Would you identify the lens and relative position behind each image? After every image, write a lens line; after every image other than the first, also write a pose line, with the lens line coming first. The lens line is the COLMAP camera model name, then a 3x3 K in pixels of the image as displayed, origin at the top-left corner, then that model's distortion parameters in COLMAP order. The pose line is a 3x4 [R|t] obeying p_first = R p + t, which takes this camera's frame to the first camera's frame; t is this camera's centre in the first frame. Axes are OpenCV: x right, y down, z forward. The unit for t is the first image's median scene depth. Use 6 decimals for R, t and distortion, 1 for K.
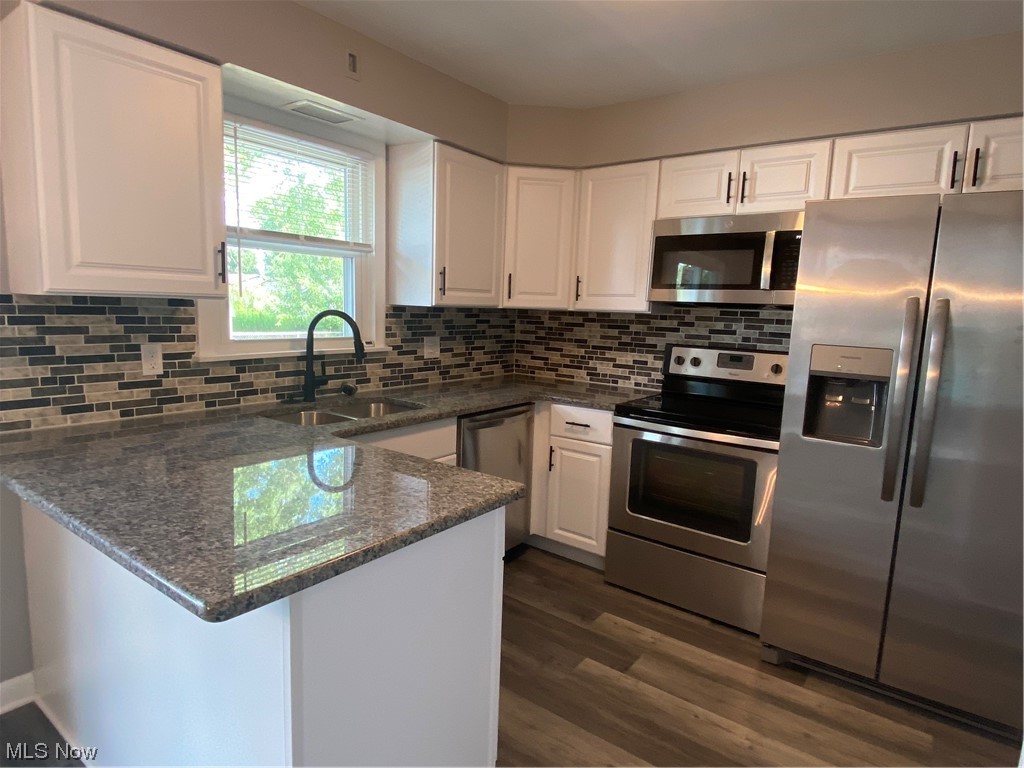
lens RADIAL K [[580.9, 0, 514.4], [0, 580.9, 387.3], [0, 0, 1]] dist [0.016204, -0.007226]
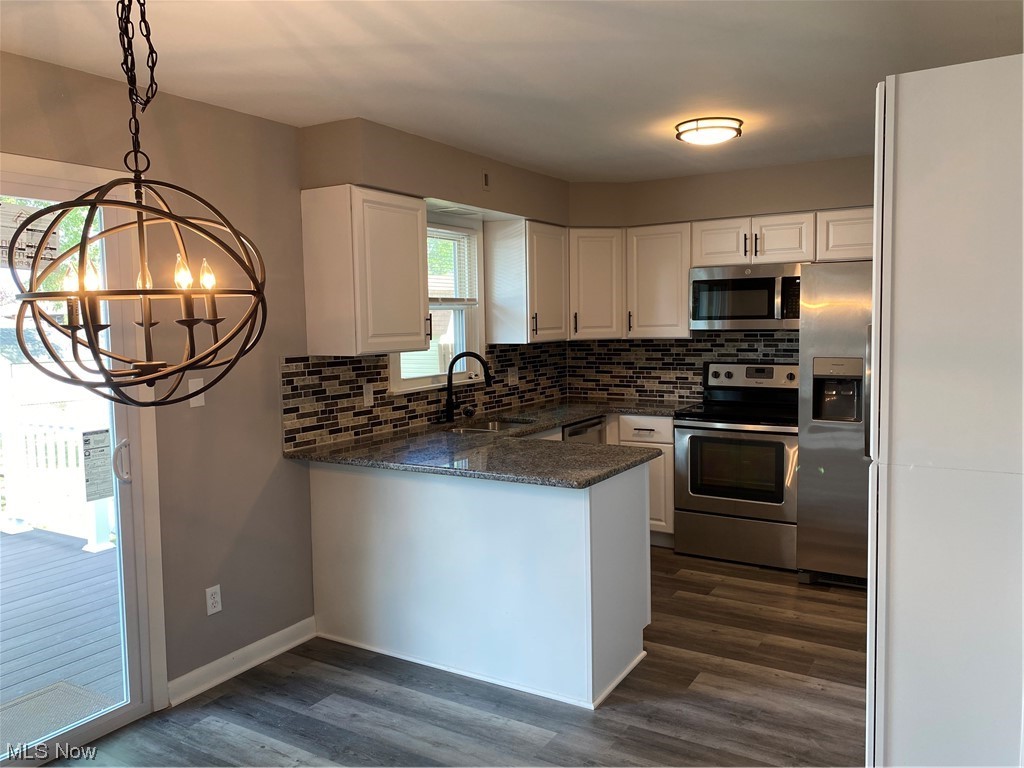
lens RADIAL K [[776.8, 0, 514.0], [0, 776.8, 375.1], [0, 0, 1]] dist [0.006278, -0.012151]
pose [[0.994458, -0.059825, 0.086456, -0.315545], [0.065353, 0.995897, -0.062599, 0.033450], [-0.082357, 0.067902, 0.994287, -0.676255]]
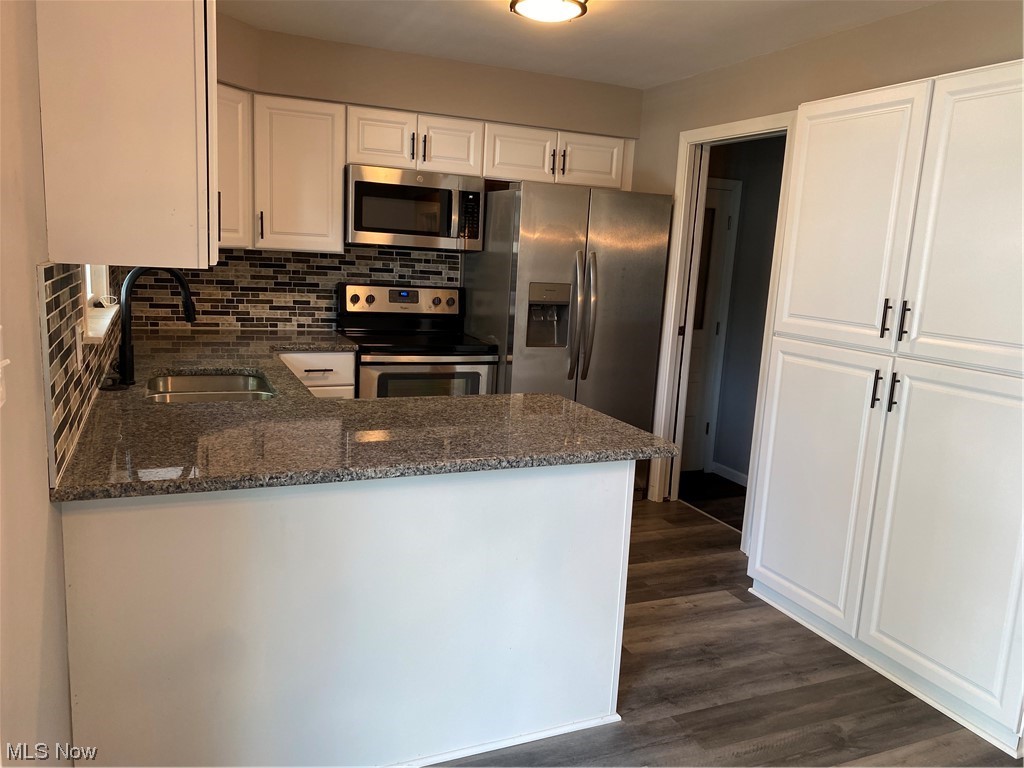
lens RADIAL K [[776.8, 0, 518.5], [0, 776.8, 390.7], [0, 0, 1]] dist [0.006278, -0.012151]
pose [[0.482447, -0.163101, 0.860606, -0.869739], [0.080135, 0.986609, 0.142058, -0.062136], [-0.872252, 0.000429, 0.489057, 0.061999]]
